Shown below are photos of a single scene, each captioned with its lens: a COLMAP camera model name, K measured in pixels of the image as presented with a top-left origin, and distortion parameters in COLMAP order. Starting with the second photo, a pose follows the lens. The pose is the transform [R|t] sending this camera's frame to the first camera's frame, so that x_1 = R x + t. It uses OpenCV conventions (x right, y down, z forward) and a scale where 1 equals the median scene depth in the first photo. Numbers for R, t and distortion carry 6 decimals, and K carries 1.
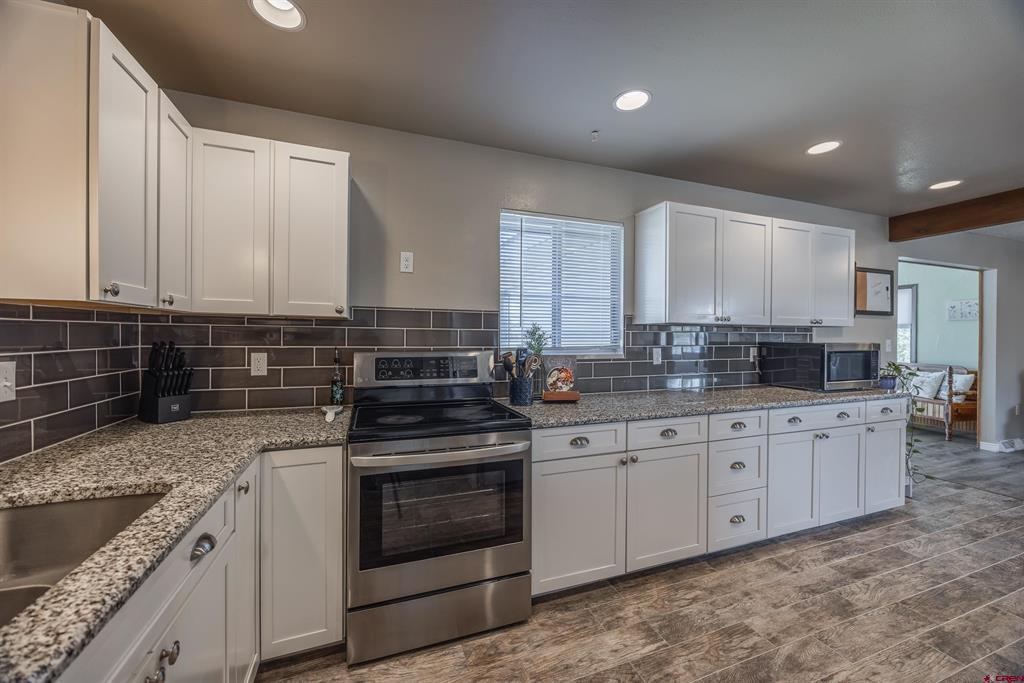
lens RADIAL K [[392.9, 0, 507.1], [0, 392.9, 337.4], [0, 0, 1]] dist [-0.000102, 0.000452]
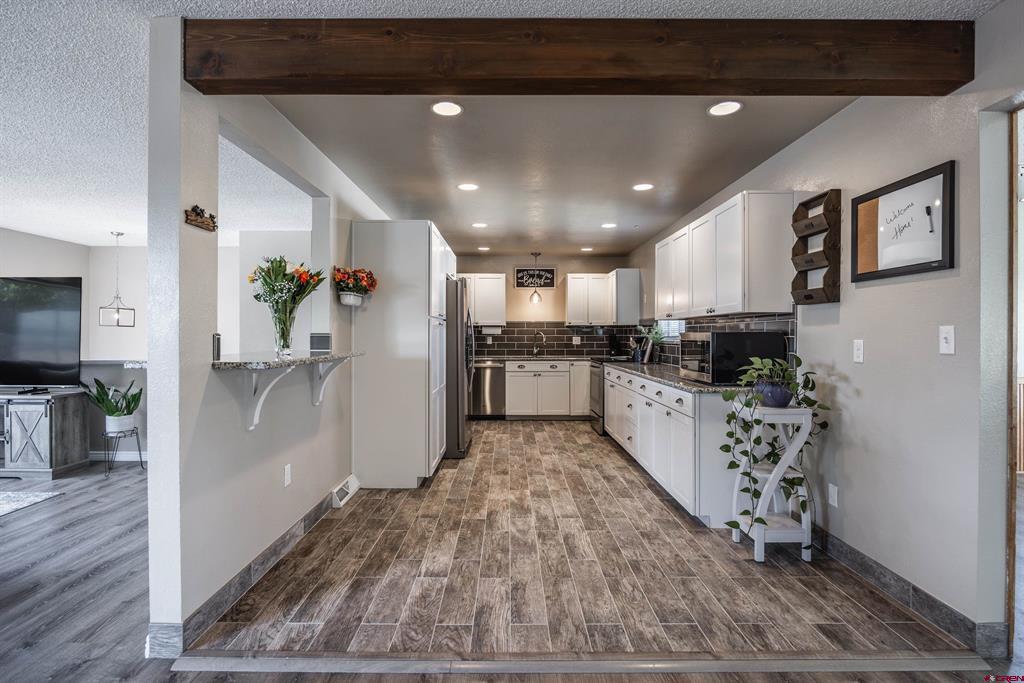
lens RADIAL K [[510.6, 0, 509.8], [0, 510.6, 336.6], [0, 0, 1]] dist [-0.001299, -0.000434]
pose [[-0.346038, -0.003851, -0.938213, 2.328627], [-0.009300, 0.999957, -0.000674, 0.032312], [0.938175, 0.008492, -0.346058, 1.056324]]
